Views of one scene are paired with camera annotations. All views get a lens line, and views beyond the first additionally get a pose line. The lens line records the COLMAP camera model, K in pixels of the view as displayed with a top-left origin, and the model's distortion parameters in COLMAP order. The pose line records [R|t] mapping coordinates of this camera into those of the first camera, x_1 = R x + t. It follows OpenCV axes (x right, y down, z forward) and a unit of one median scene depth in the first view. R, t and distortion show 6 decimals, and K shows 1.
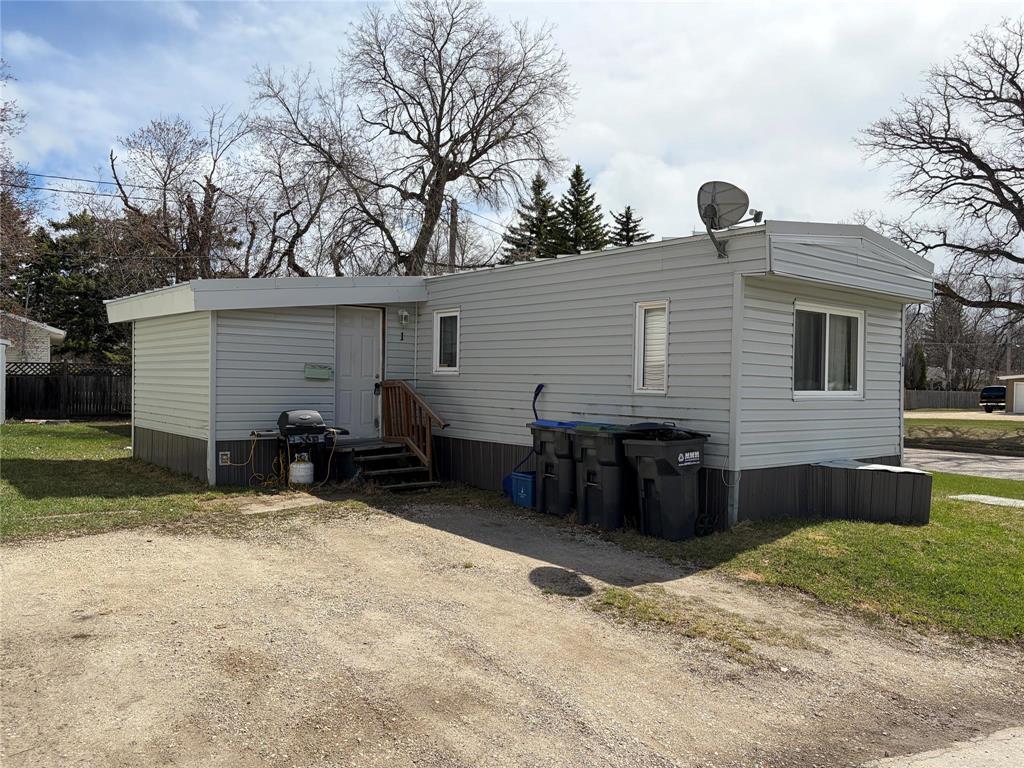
lens RADIAL K [[767.4, 0, 511.1], [0, 767.4, 390.9], [0, 0, 1]] dist [0.062331, -0.072709]
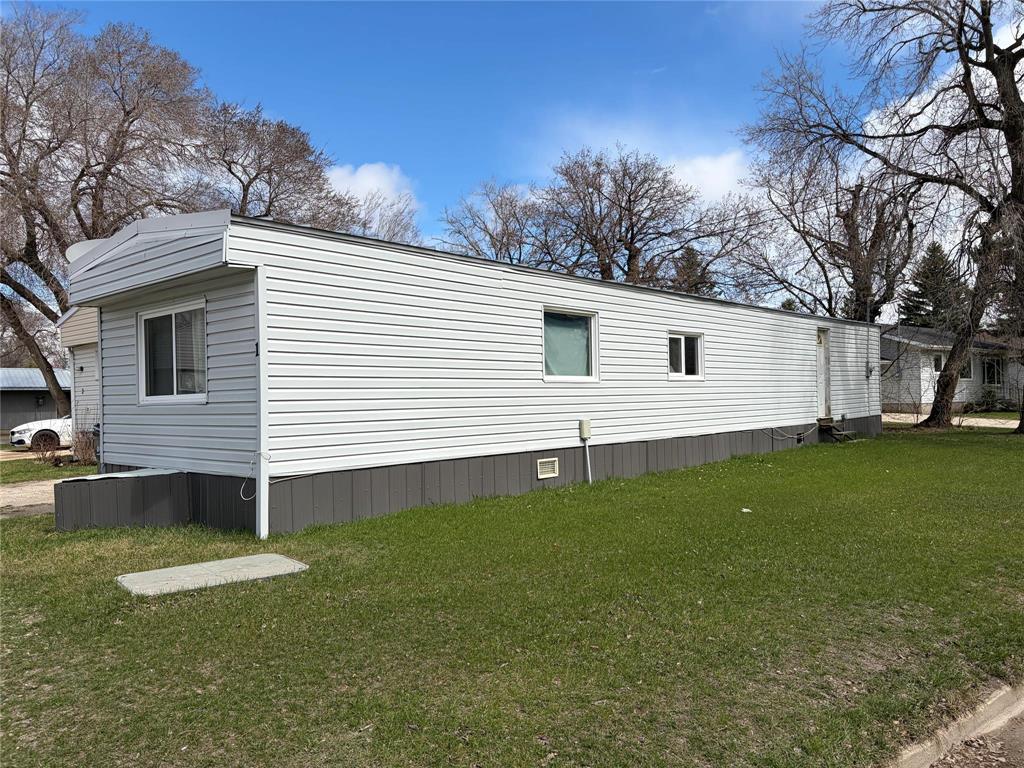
lens RADIAL K [[767.4, 0, 511.1], [0, 767.4, 390.9], [0, 0, 1]] dist [0.062331, -0.072709]
pose [[0.141174, -0.032238, -0.989460, 1.444135], [0.011972, 0.999452, -0.030855, 0.029446], [0.989912, -0.007490, 0.141483, 1.312020]]
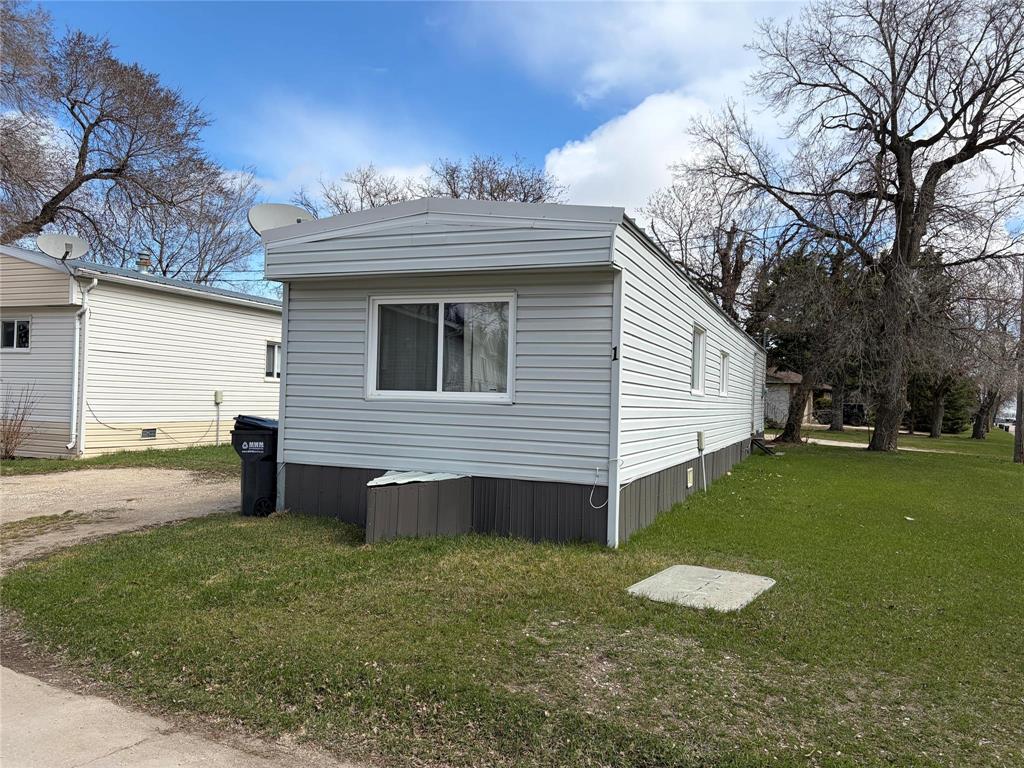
lens RADIAL K [[767.4, 0, 511.1], [0, 767.4, 390.9], [0, 0, 1]] dist [0.062331, -0.072709]
pose [[0.474908, -0.013562, -0.879931, 1.241573], [-0.033785, 0.998863, -0.033629, 0.025567], [0.879387, 0.045699, 0.473910, 0.683769]]
